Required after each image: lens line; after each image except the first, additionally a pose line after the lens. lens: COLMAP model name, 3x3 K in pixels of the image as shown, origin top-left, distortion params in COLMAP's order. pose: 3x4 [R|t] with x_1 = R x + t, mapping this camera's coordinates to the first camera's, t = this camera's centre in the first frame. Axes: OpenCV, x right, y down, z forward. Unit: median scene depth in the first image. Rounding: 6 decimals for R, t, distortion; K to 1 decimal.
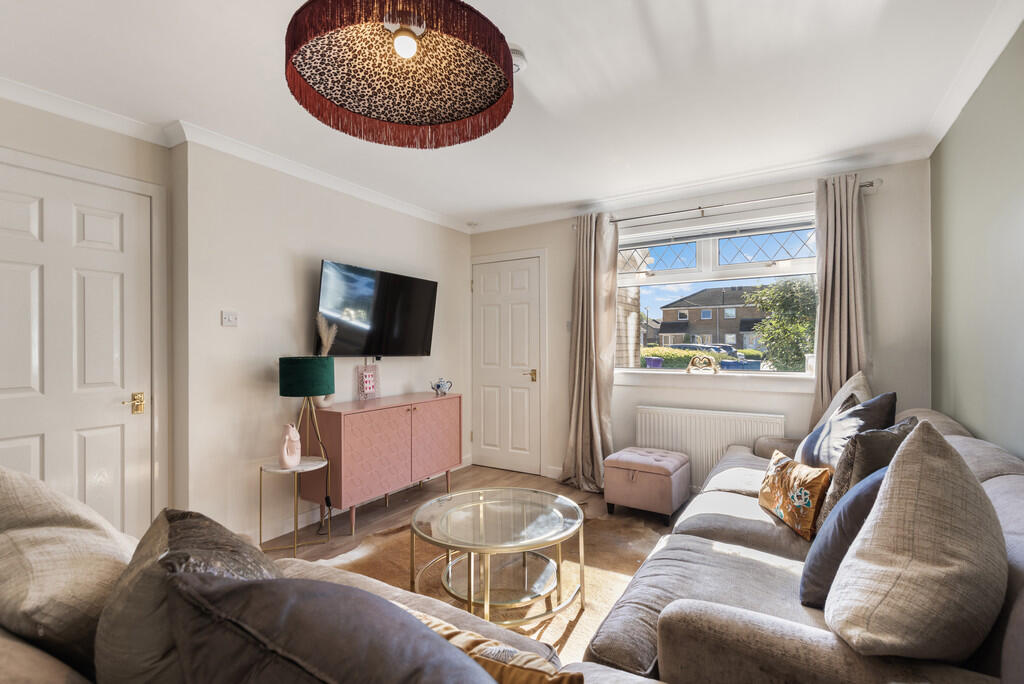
lens RADIAL K [[469.5, 0, 510.1], [0, 469.5, 346.6], [0, 0, 1]] dist [0.001691, 0.000321]
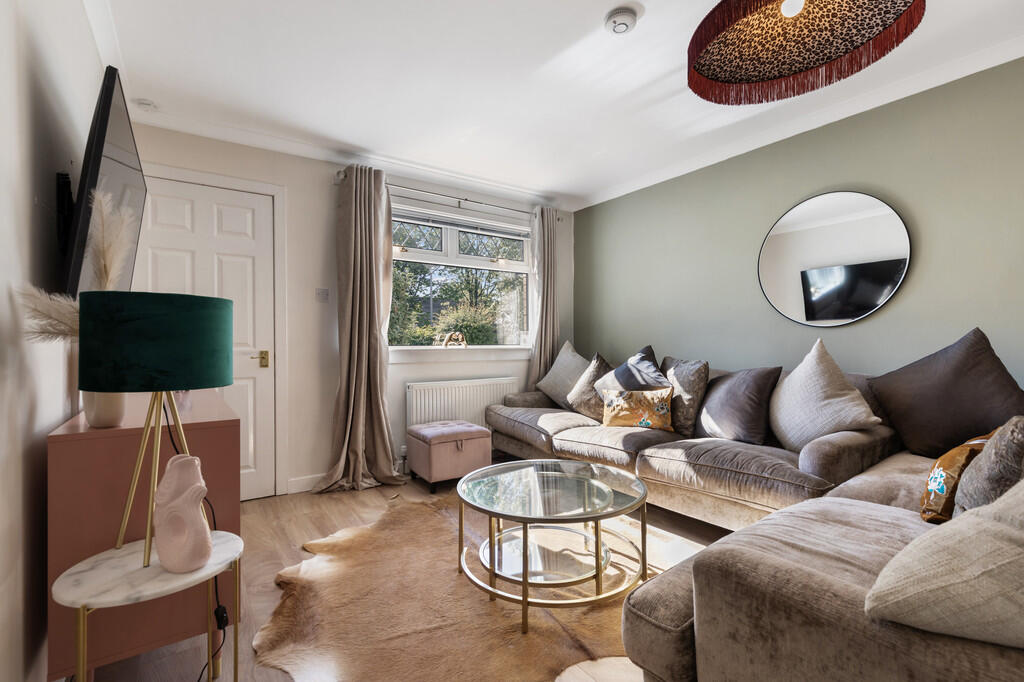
lens RADIAL K [[469.5, 0, 510.1], [0, 469.5, 345.6], [0, 0, 1]] dist [0.001691, 0.000321]
pose [[0.379335, 0.001193, 0.925259, -0.576597], [0.008156, 0.999956, -0.004633, 0.058164], [-0.925224, 0.009304, 0.379308, 0.467827]]
